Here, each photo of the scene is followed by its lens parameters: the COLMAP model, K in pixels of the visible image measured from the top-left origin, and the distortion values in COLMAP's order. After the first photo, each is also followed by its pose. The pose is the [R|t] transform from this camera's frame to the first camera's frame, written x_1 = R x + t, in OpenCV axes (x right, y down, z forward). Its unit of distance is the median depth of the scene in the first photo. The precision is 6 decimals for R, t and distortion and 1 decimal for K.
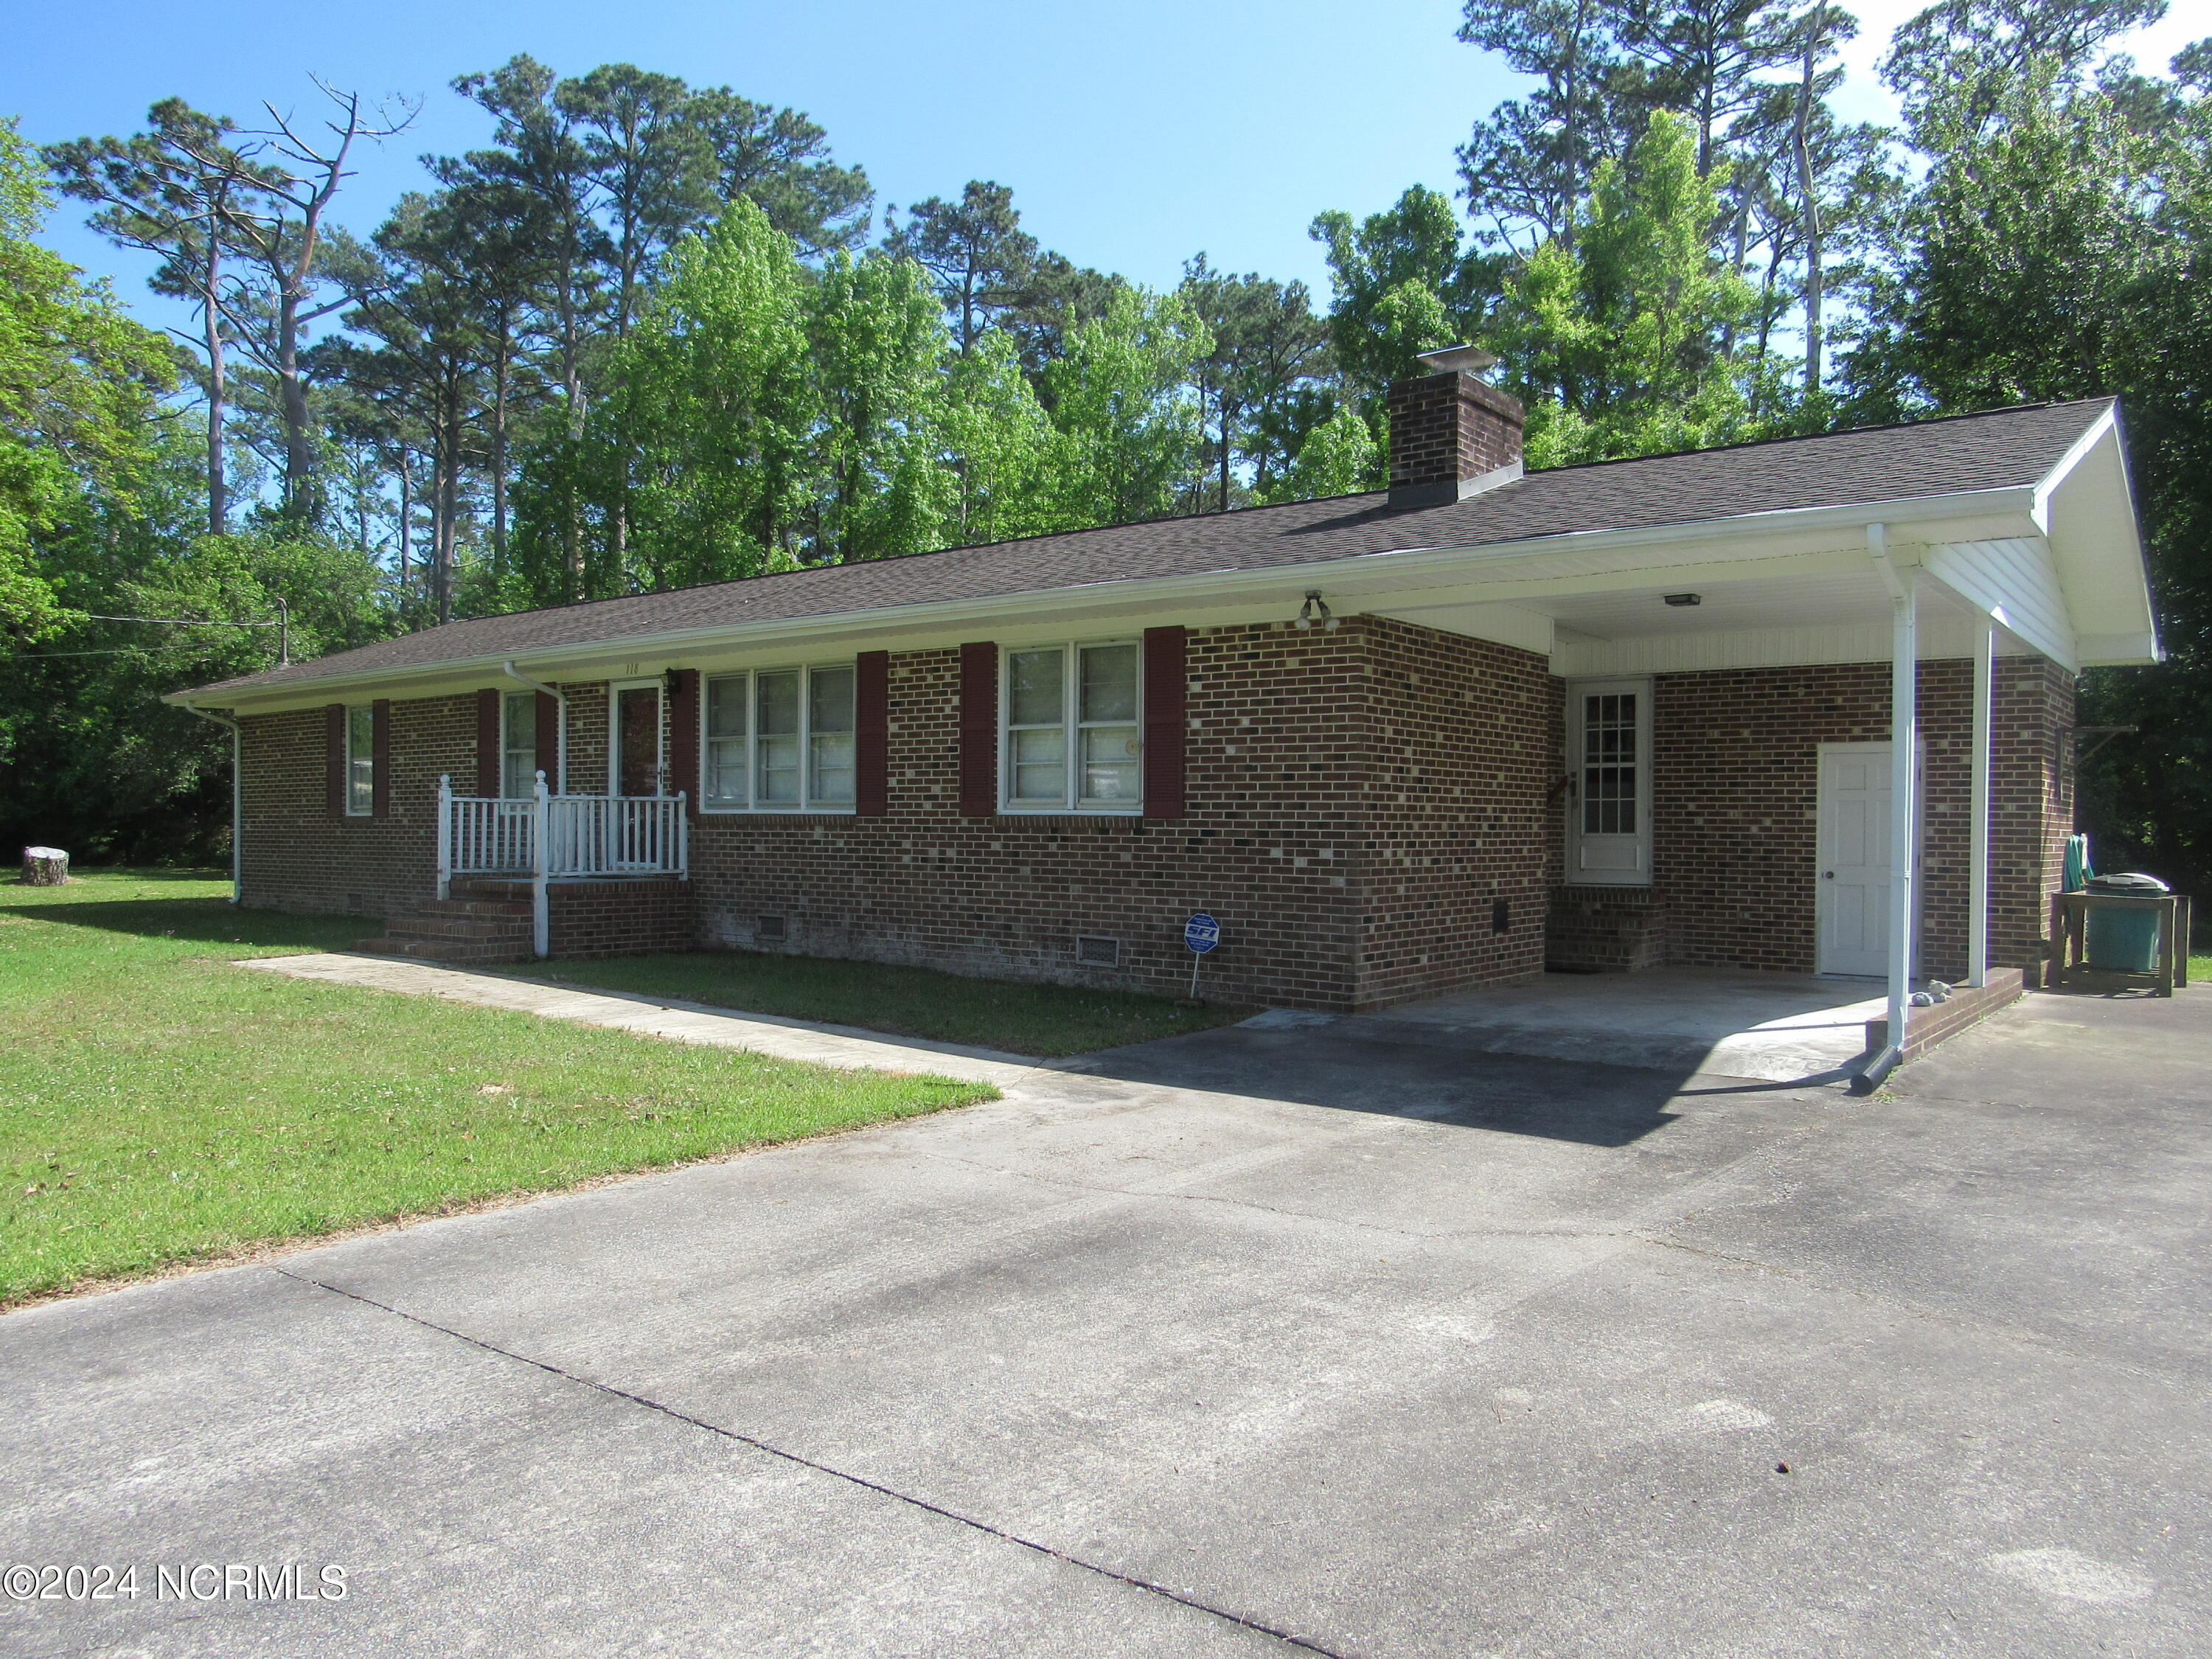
lens RADIAL K [[1639.4, 0, 1106.0], [0, 1639.4, 829.5], [0, 0, 1]] dist [-0.073686, 0.075103]
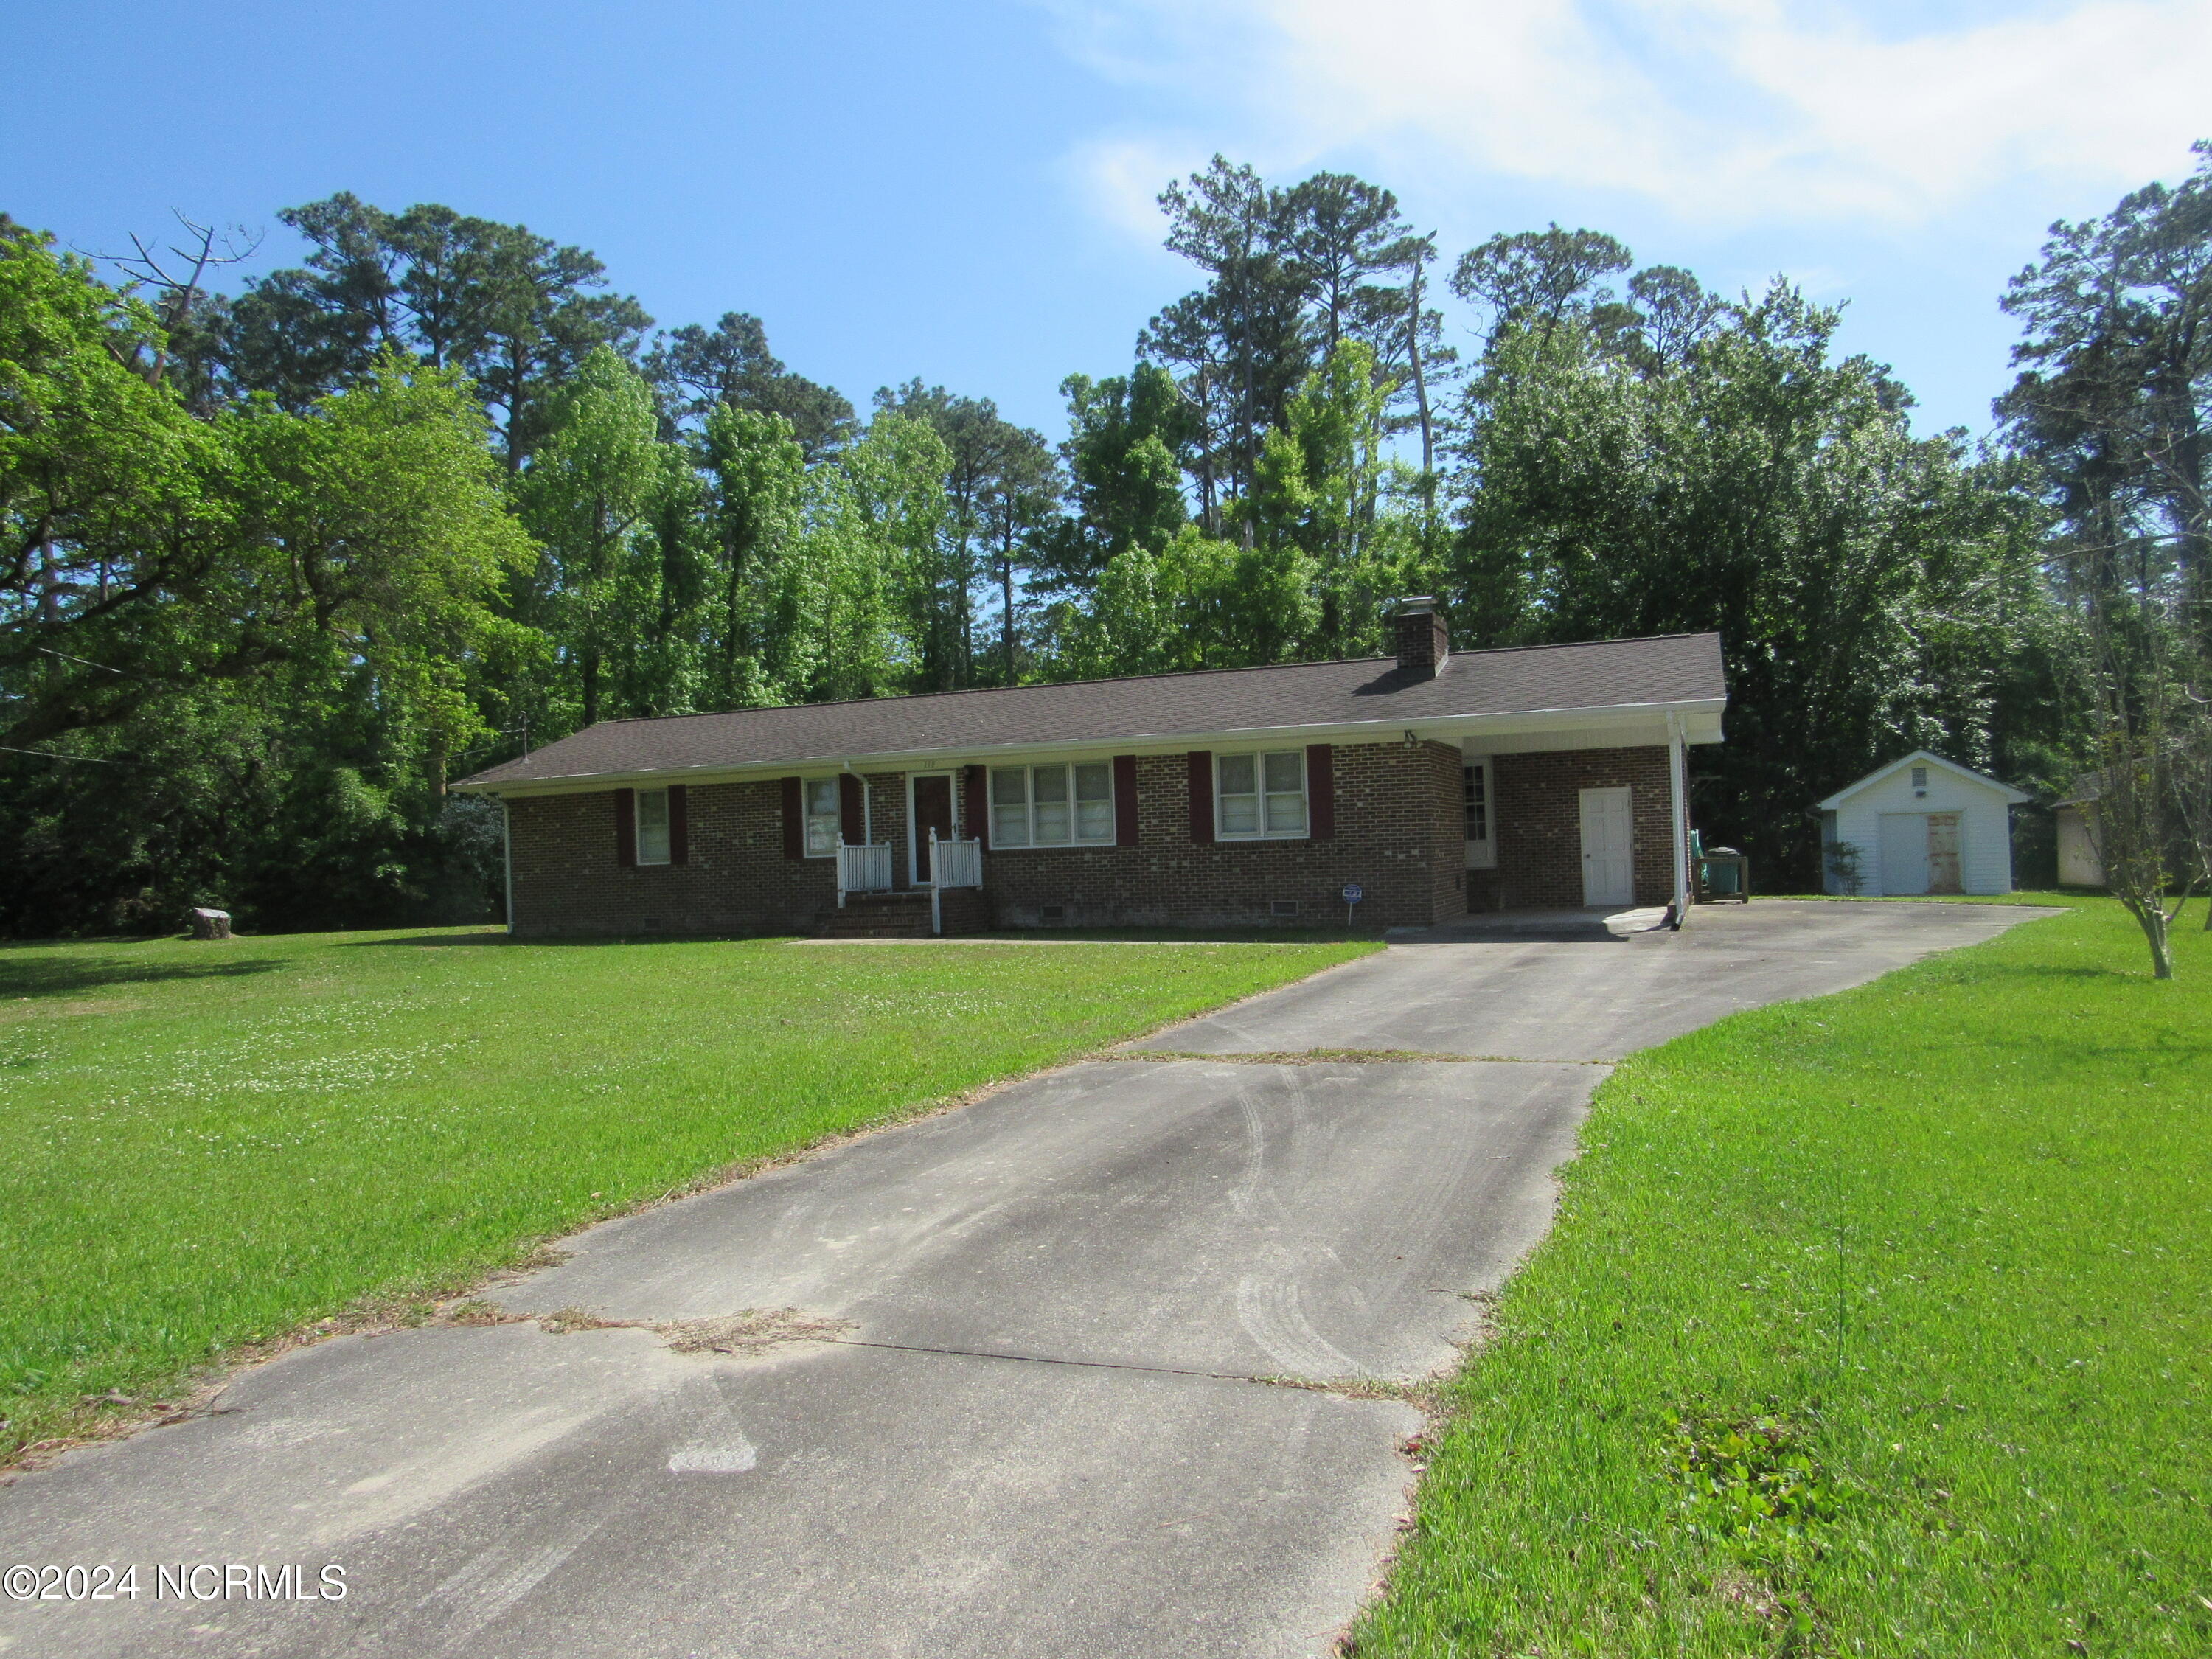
lens RADIAL K [[1639.4, 0, 1106.0], [0, 1639.4, 829.5], [0, 0, 1]] dist [-0.073686, 0.075103]
pose [[0.958111, -0.037267, 0.283964, -0.354075], [0.043510, 0.998929, -0.015709, 0.000642], [-0.283074, 0.027406, 0.958706, -0.383699]]
